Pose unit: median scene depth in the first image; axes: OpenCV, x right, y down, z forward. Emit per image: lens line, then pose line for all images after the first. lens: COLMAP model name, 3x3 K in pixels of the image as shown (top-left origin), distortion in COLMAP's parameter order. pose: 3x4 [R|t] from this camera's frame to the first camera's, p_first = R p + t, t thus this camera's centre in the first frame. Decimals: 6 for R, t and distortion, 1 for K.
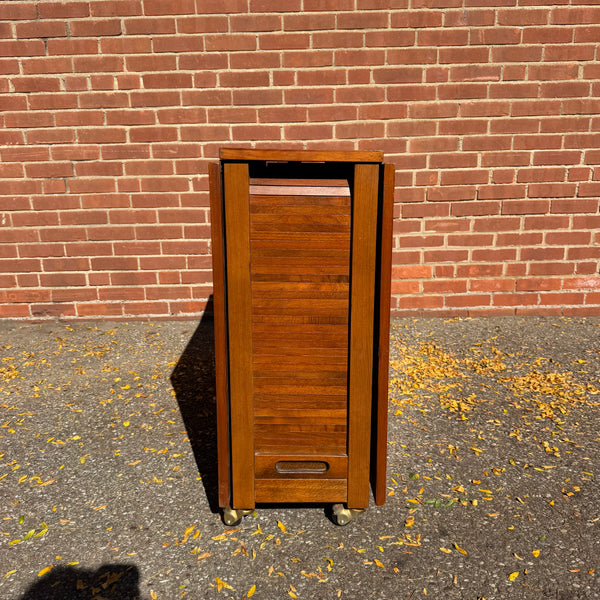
lens RADIAL K [[570.6, 0, 302.4], [0, 570.6, 299.2], [0, 0, 1]] dist [0.084571, -0.176812]
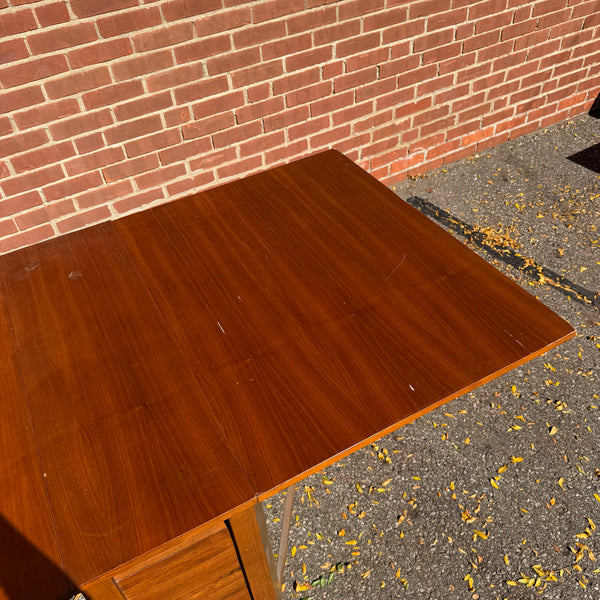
lens RADIAL K [[560.0, 0, 300.0], [0, 560.0, 300.0], [0, 0, 1]] dist [0.162005, -0.356218]
pose [[0.881968, -0.357584, 0.307028, 0.024146], [0.176630, 0.854734, 0.488090, -0.365817], [-0.436961, -0.376250, 0.817008, 0.145032]]
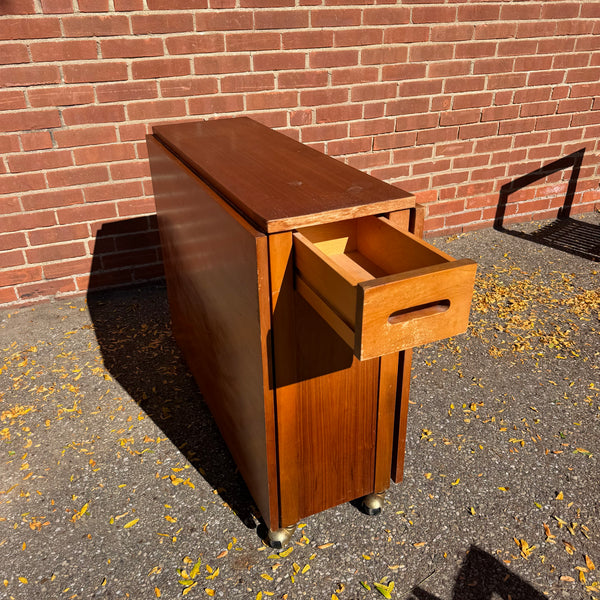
lens RADIAL K [[573.0, 0, 302.5], [0, 573.0, 298.0], [0, 0, 1]] dist [0.016135, -0.044594]
pose [[0.930412, -0.165781, 0.326879, -0.395931], [0.083675, 0.964382, 0.250930, -0.159603], [-0.356836, -0.206117, 0.911144, 0.116292]]
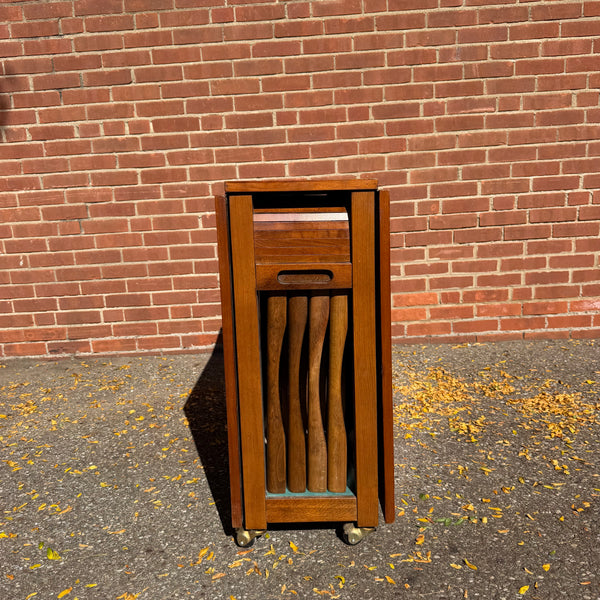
lens RADIAL K [[569.1, 0, 298.3], [0, 569.1, 299.8], [0, 0, 1]] dist [0.111045, -0.239306]
pose [[0.999179, -0.031023, -0.026064, 0.005747], [0.029362, 0.997653, -0.061862, 0.010658], [0.027922, 0.061045, 0.997744, -0.019857]]
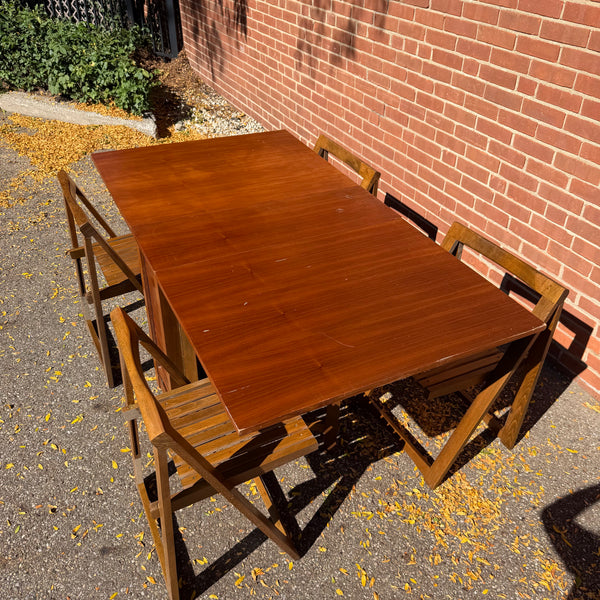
lens RADIAL K [[565.4, 0, 299.9], [0, 565.4, 300.5], [0, 0, 1]] dist [0.000421, -0.015166]
pose [[0.453414, 0.545275, -0.705047, 0.621743], [-0.252750, 0.837220, 0.484954, -0.435609], [0.854713, -0.041684, 0.517425, 0.195526]]
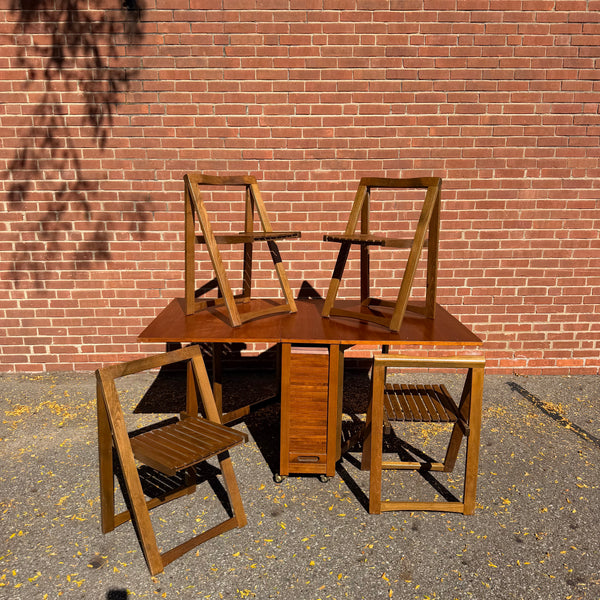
lens RADIAL K [[558.0, 0, 299.5], [0, 558.0, 298.8], [0, 0, 1]] dist [0.167925, -0.361058]
pose [[0.999572, 0.015711, 0.024693, -0.046141], [-0.015098, 0.999578, -0.024810, -0.150969], [-0.025072, 0.024427, 0.999387, -0.667825]]
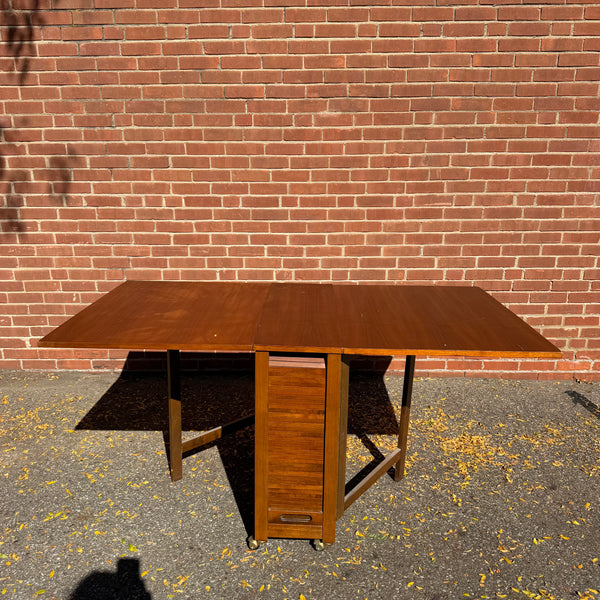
lens RADIAL K [[560.0, 0, 300.0], [0, 560.0, 300.0], [0, 0, 1]] dist [0.162005, -0.356218]
pose [[0.999668, 0.022569, -0.012392, 0.012921], [-0.022432, 0.999687, 0.011102, -0.166262], [0.012639, -0.010820, 0.999862, -0.307578]]
